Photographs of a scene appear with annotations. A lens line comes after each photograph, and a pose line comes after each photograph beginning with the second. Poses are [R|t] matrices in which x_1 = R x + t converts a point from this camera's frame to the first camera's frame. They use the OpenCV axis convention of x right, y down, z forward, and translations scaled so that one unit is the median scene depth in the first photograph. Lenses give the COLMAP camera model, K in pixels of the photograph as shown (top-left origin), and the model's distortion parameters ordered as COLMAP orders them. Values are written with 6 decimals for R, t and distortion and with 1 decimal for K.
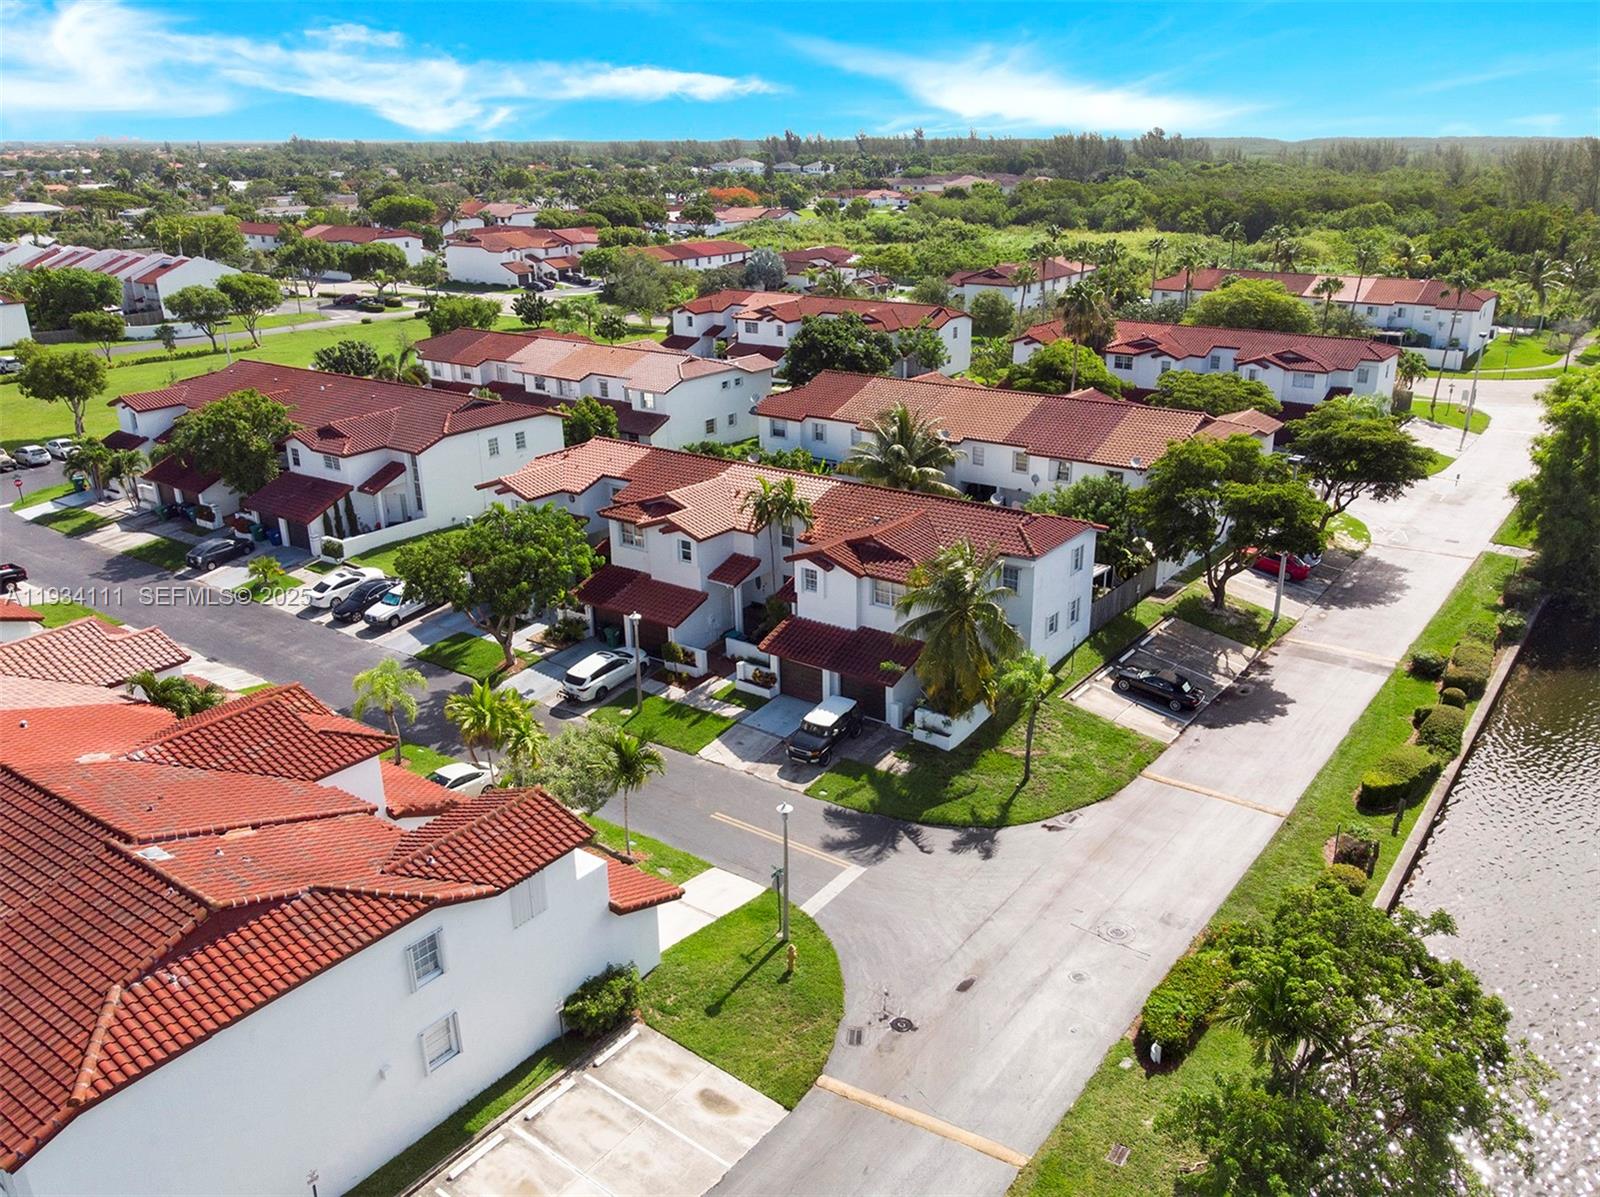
lens RADIAL K [[1248.7, 0, 850.9], [0, 1248.7, 598.4], [0, 0, 1]] dist [0.126939, -0.000730]
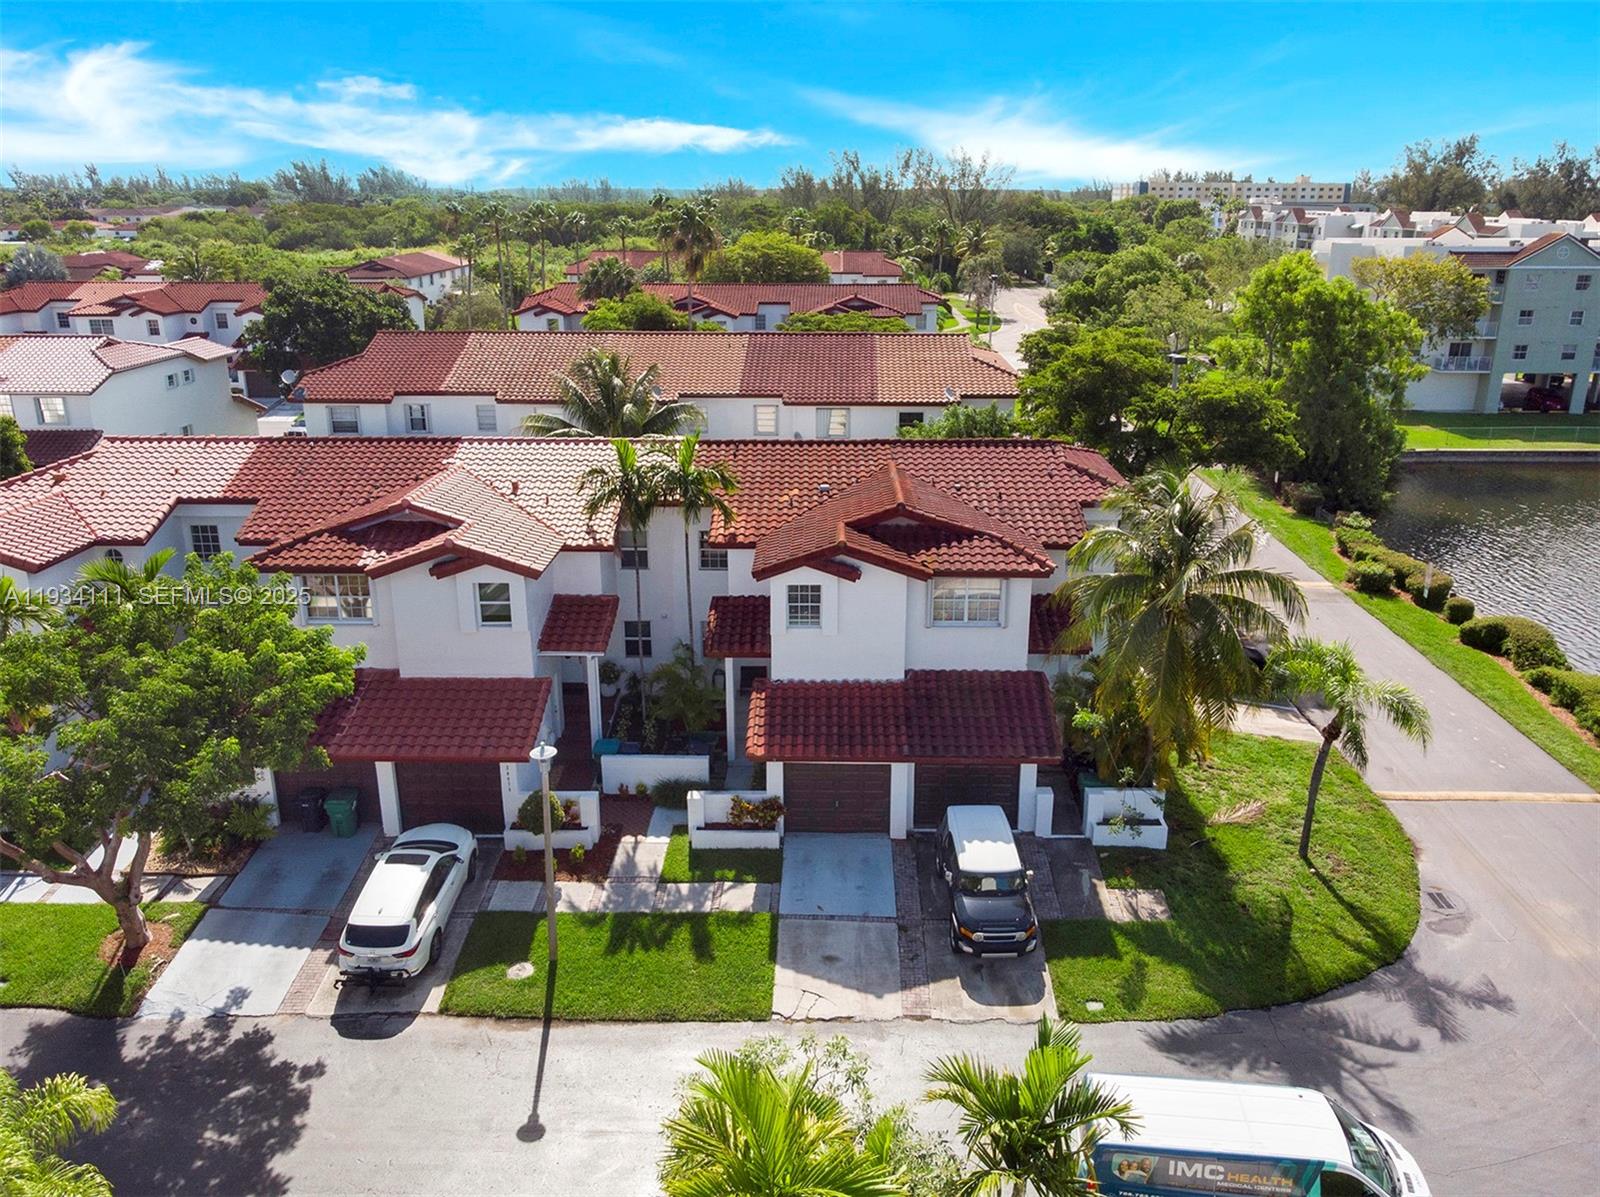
lens RADIAL K [[1216.6, 0, 824.9], [0, 1216.6, 512.3], [0, 0, 1]] dist [-0.003202, -0.004546]
pose [[0.824381, -0.138858, 0.548739, -0.300415], [0.190365, 0.980987, -0.037749, -0.031987], [-0.533065, 0.135580, 0.835141, 0.551700]]
